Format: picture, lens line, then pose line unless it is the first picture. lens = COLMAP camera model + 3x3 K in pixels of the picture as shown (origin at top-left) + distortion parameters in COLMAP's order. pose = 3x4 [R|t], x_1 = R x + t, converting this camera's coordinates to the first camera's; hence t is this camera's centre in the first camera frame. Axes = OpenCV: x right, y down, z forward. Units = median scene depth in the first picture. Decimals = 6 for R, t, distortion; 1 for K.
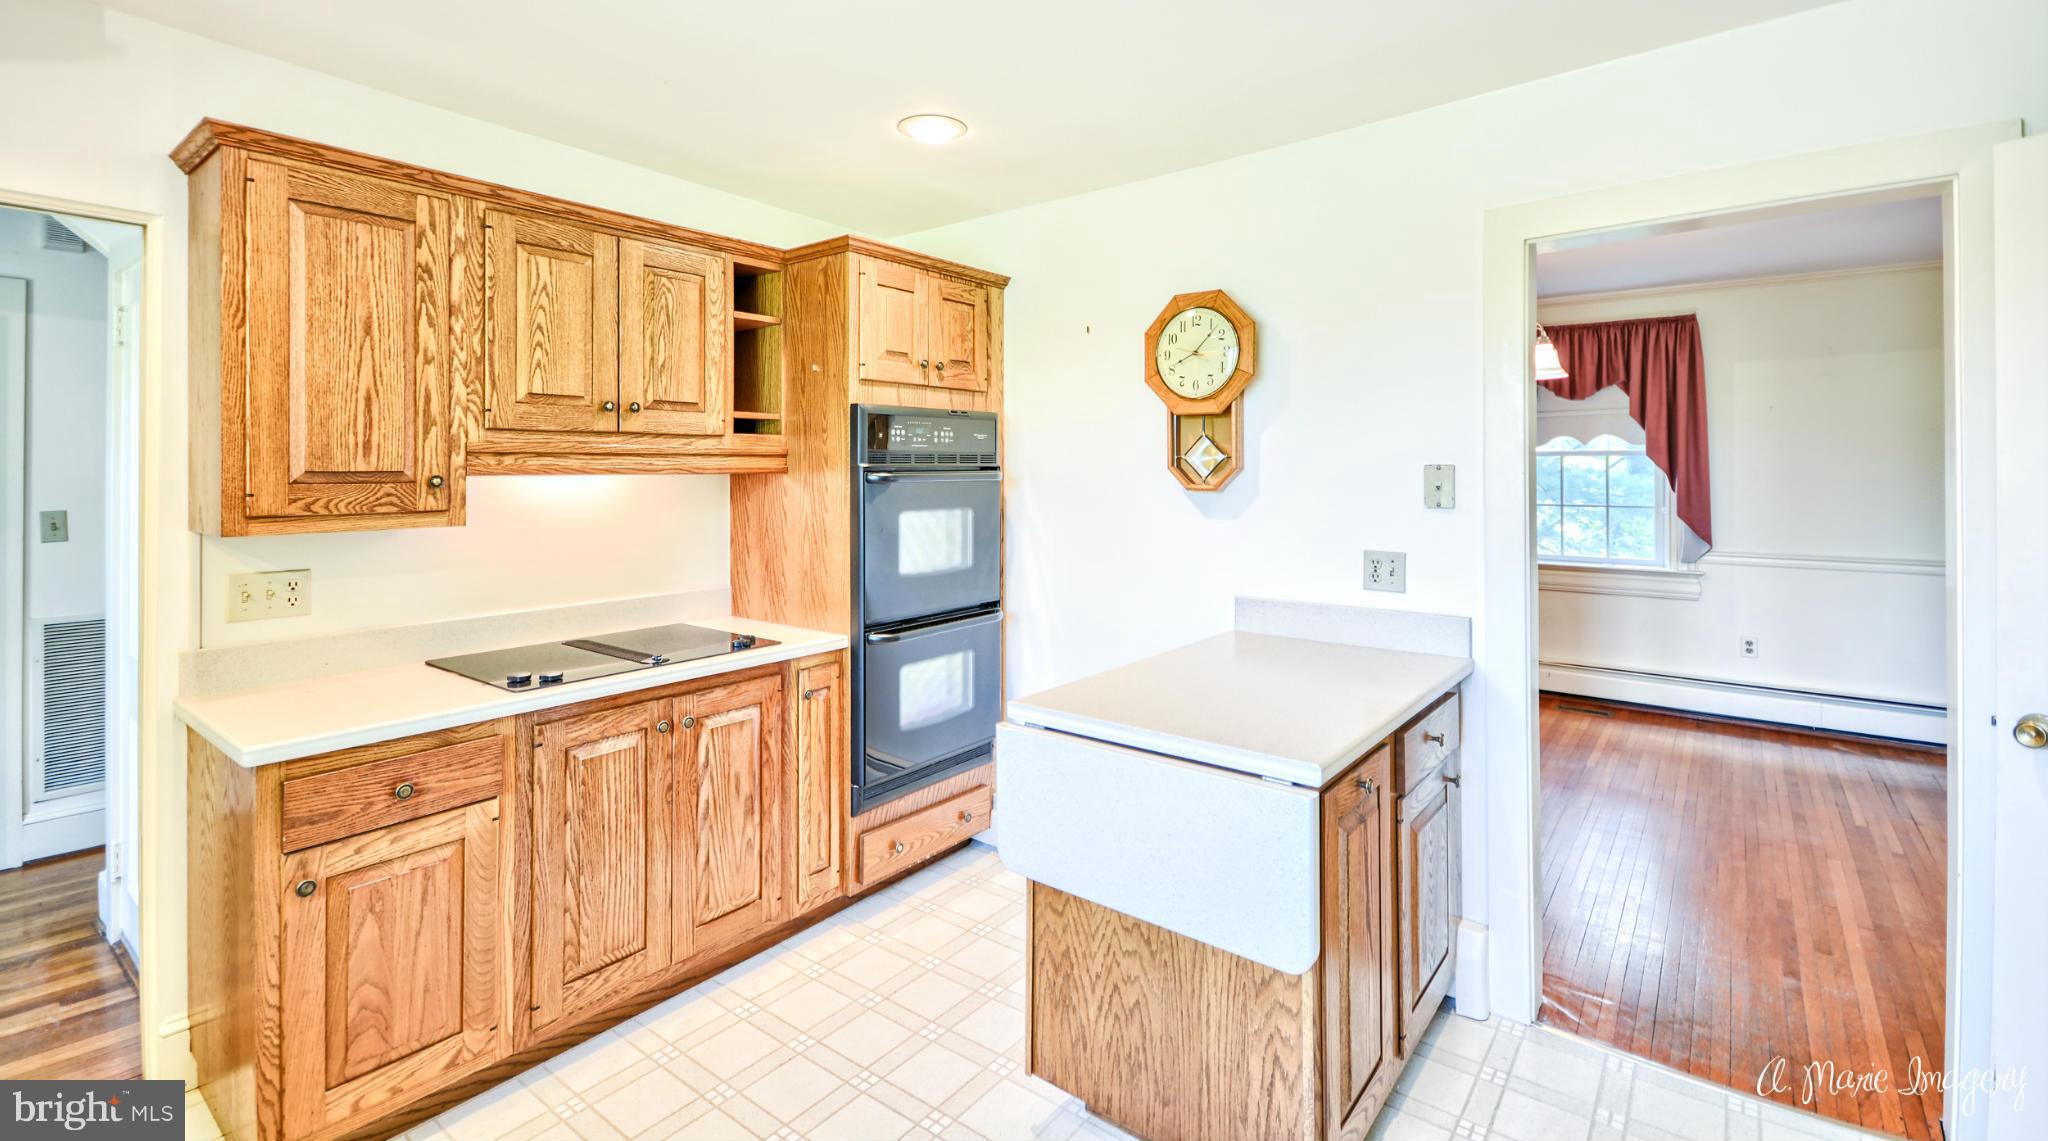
lens RADIAL K [[905.6, 0, 1012.5], [0, 905.6, 569.4], [0, 0, 1]] dist [0.022676, 0.000170]
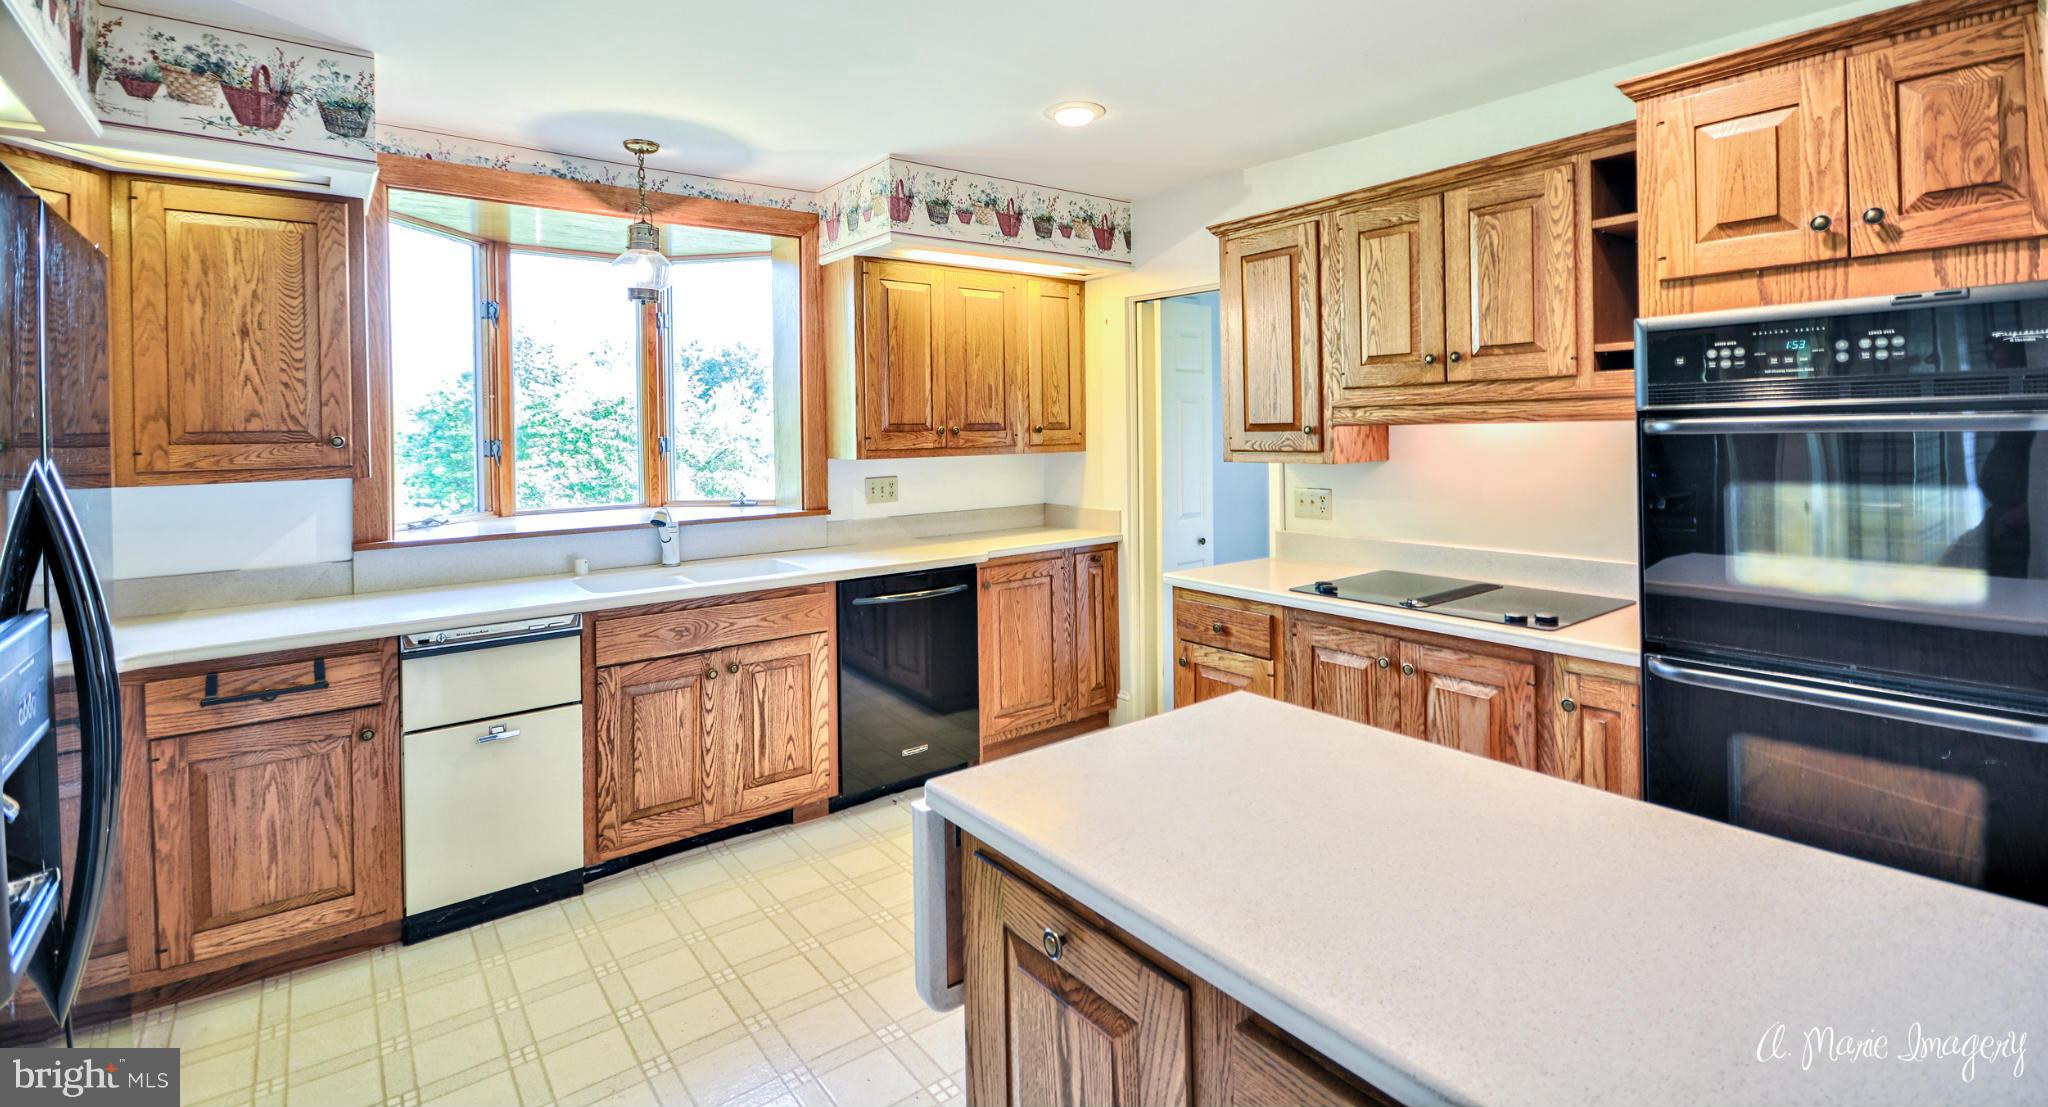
lens RADIAL K [[901.3, 0, 1021.3], [0, 901.3, 550.1], [0, 0, 1]] dist [0.010803, -0.002843]
pose [[-0.245071, 0.138207, -0.959603, 0.677637], [-0.088034, 0.982526, 0.163991, -0.087231], [0.965500, 0.124667, -0.228622, 0.772810]]
